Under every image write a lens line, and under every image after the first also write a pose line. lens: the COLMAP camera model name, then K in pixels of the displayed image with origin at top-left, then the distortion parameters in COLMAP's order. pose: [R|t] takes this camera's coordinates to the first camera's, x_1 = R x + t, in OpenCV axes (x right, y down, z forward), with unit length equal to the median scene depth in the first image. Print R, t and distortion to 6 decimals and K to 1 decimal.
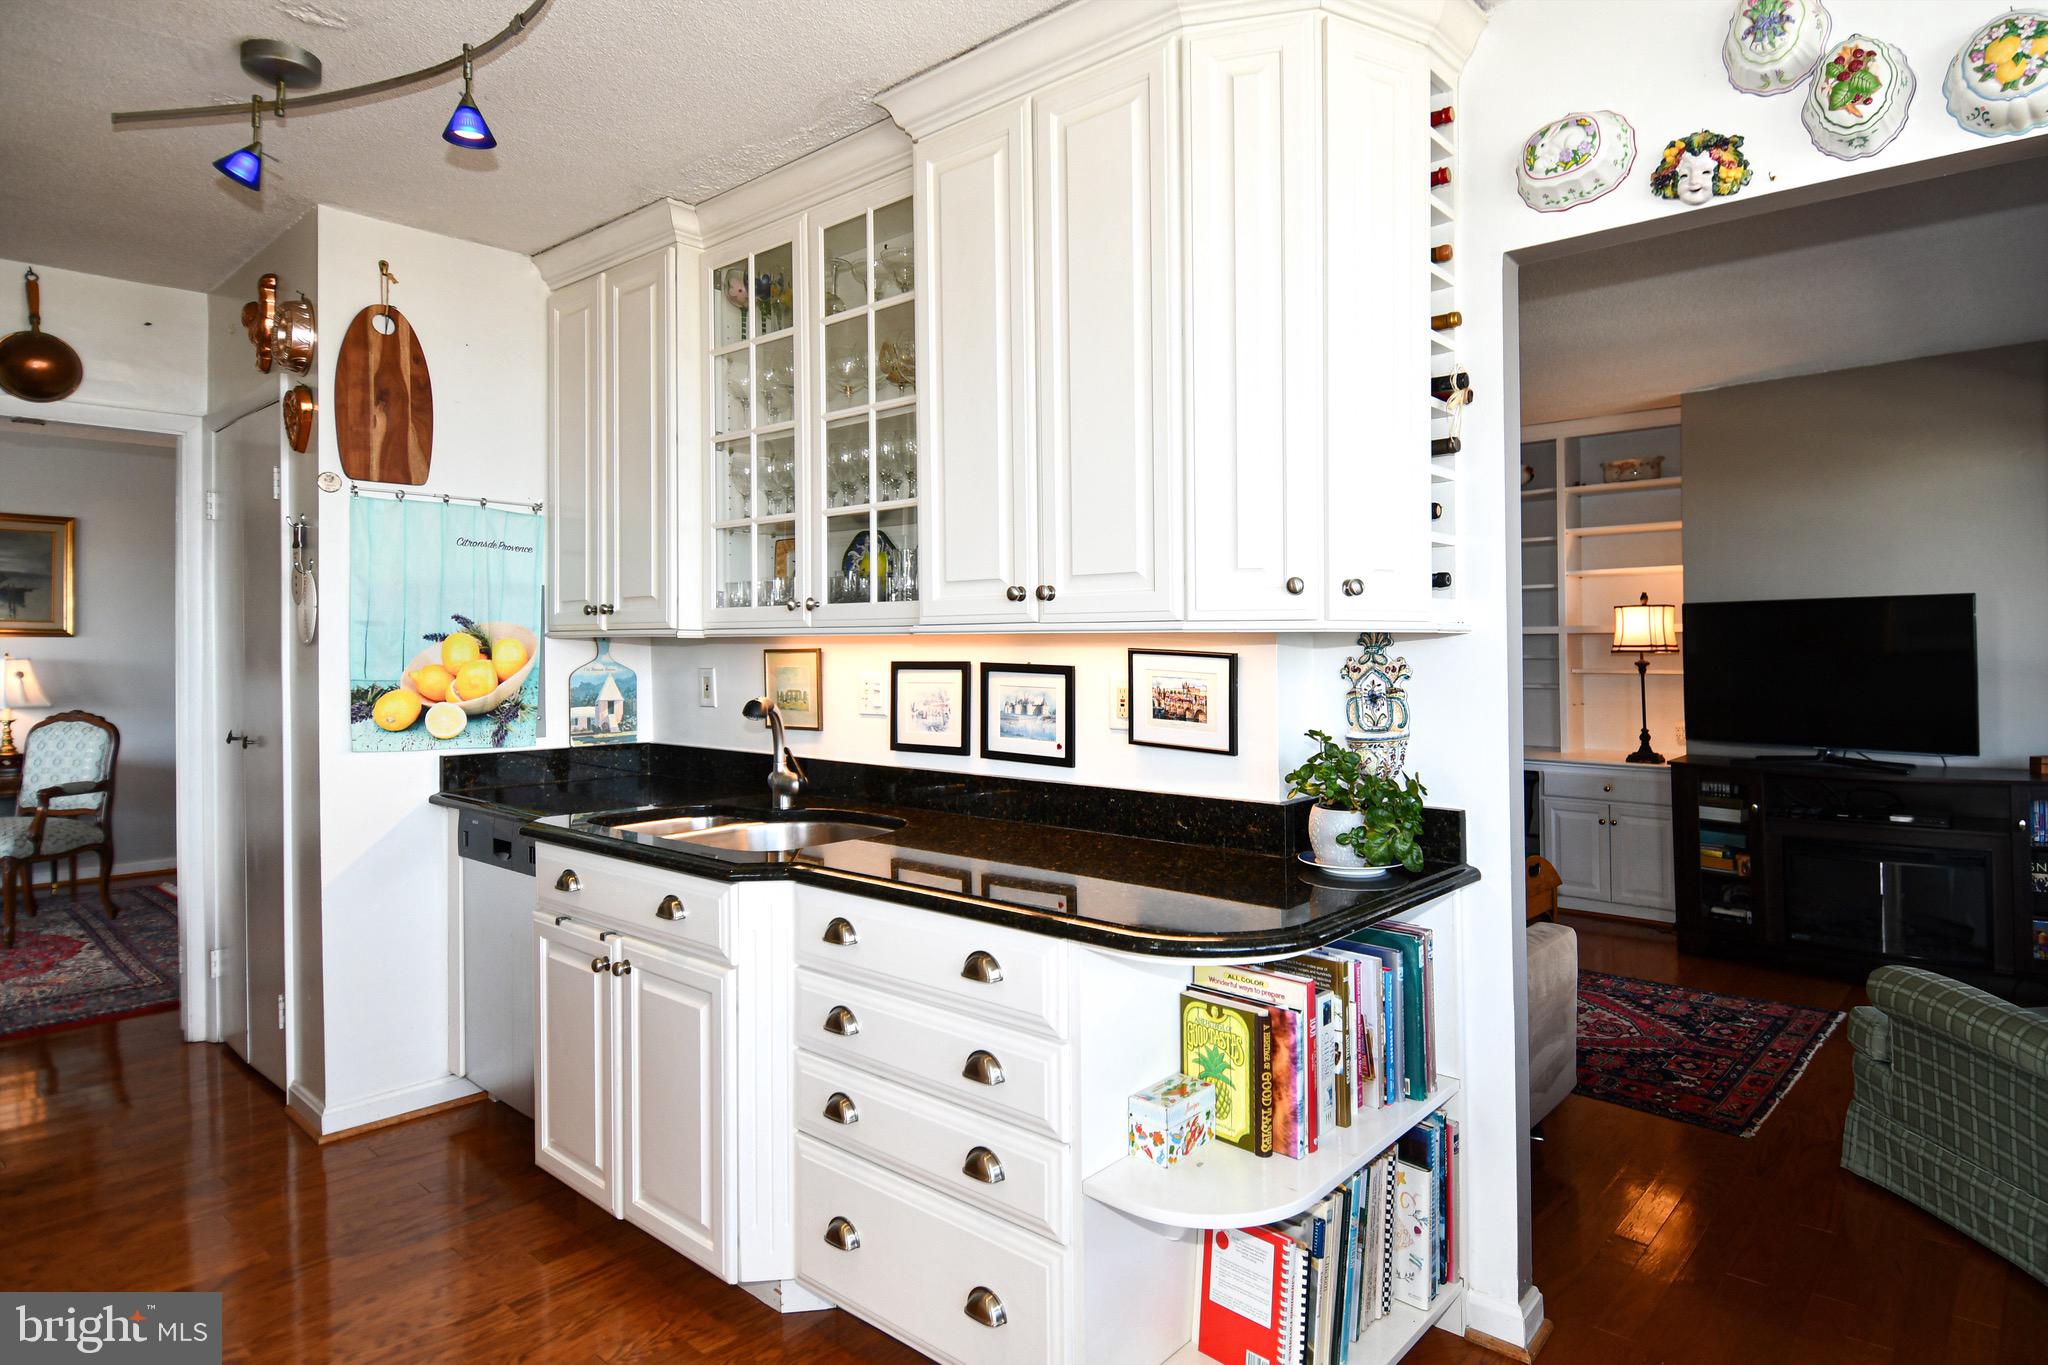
lens RADIAL K [[1095.0, 0, 1116.2], [0, 1095.0, 650.6], [0, 0, 1]] dist [0.017657, -0.023861]
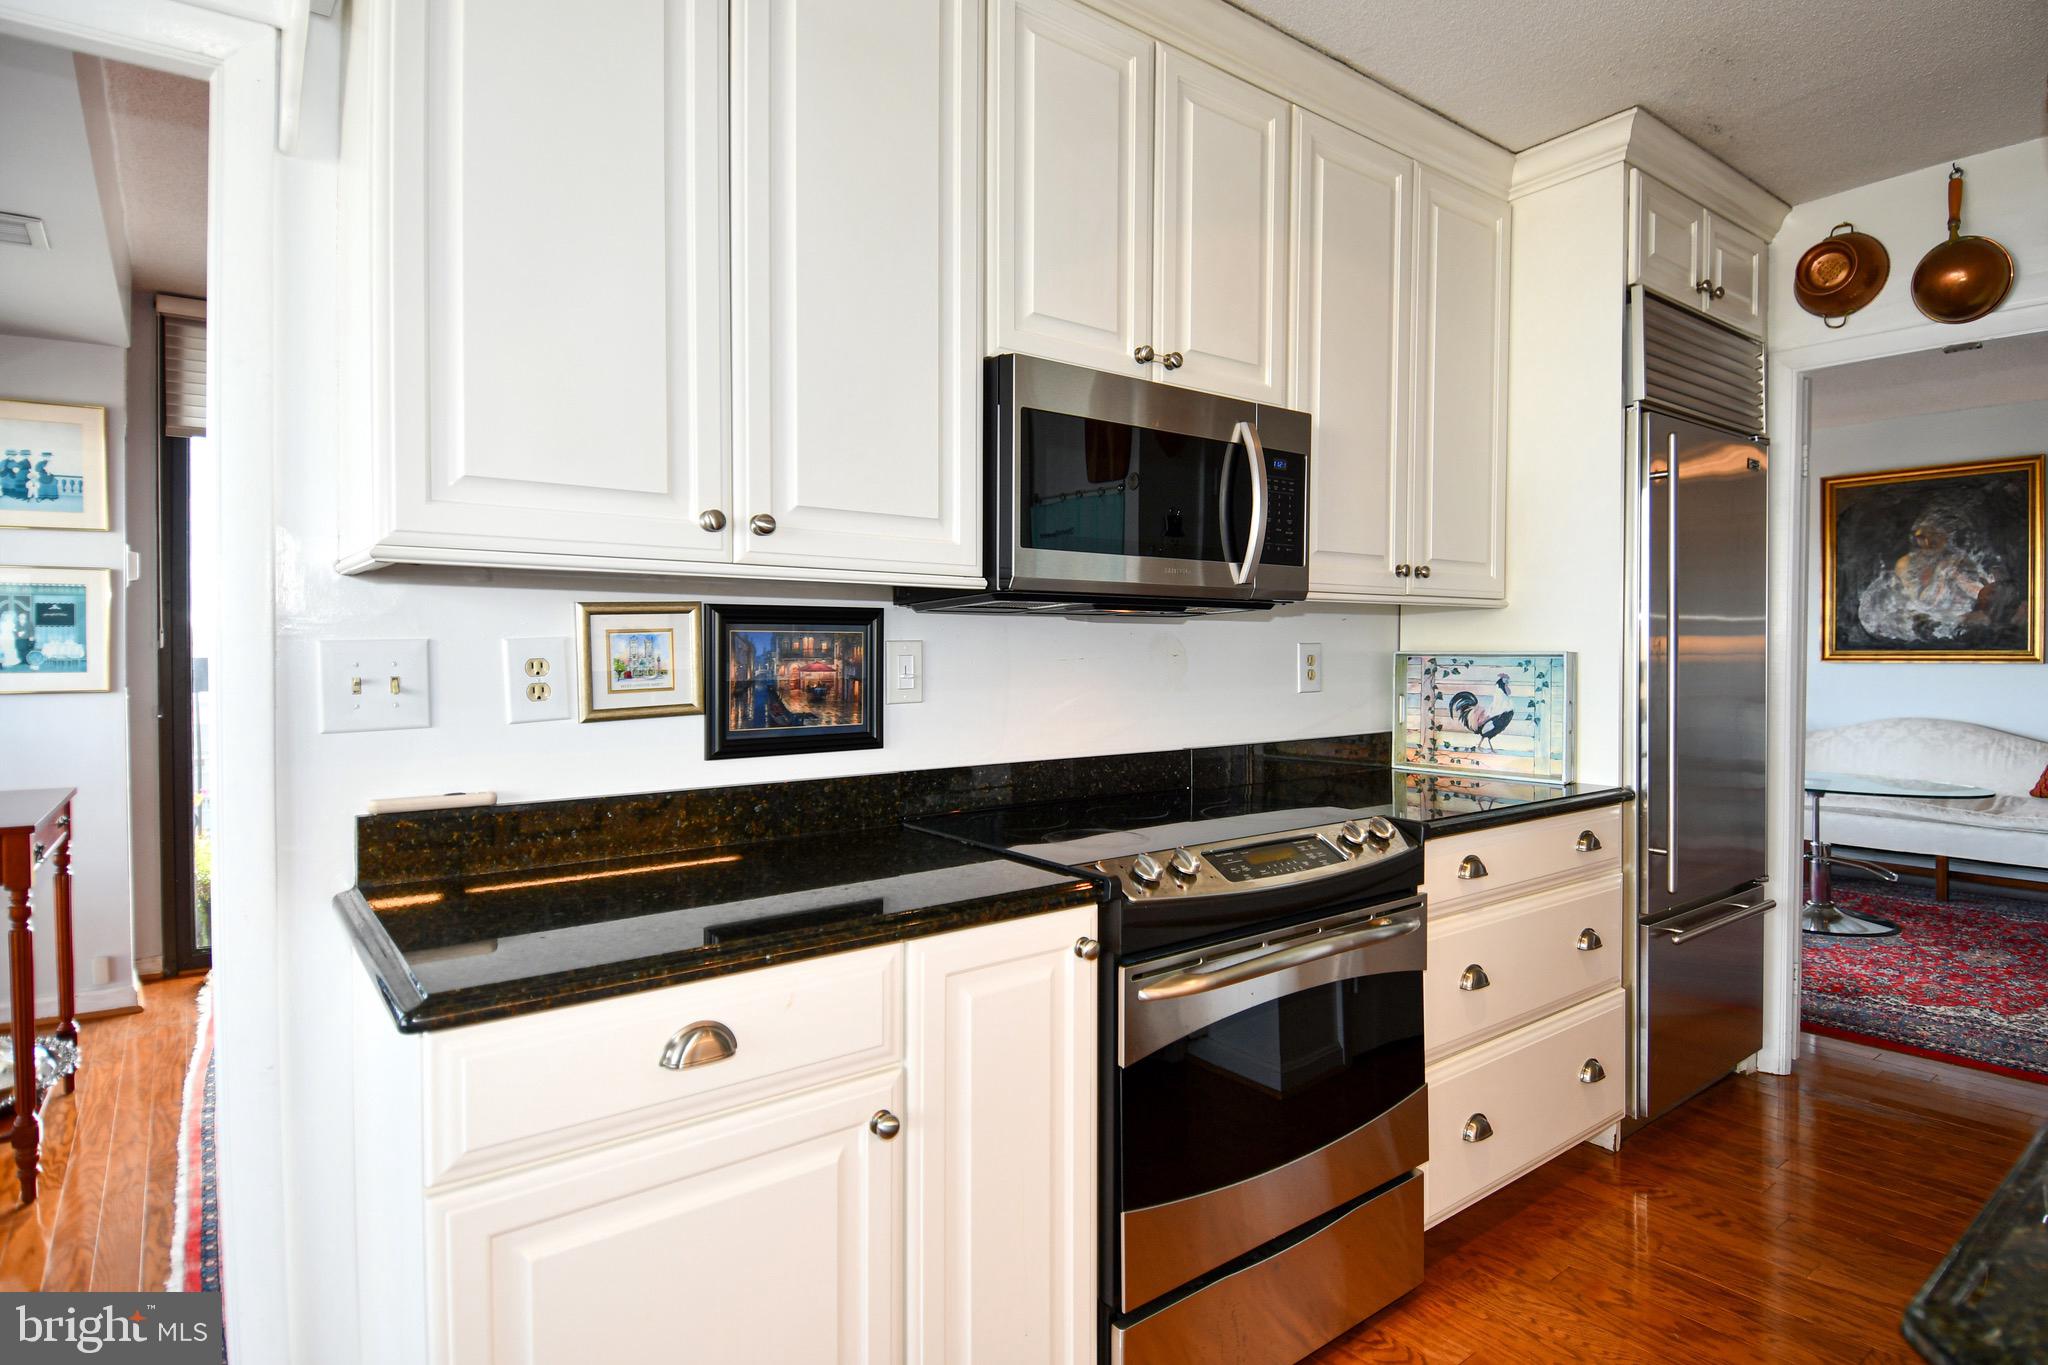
lens RADIAL K [[1095.0, 0, 1109.6], [0, 1095.0, 663.8], [0, 0, 1]] dist [0.017657, -0.023861]
pose [[-0.213273, 0.018676, -0.976814, -0.039558], [0.000427, 0.999819, 0.019023, 0.021958], [0.976993, 0.003640, -0.213242, 0.725300]]
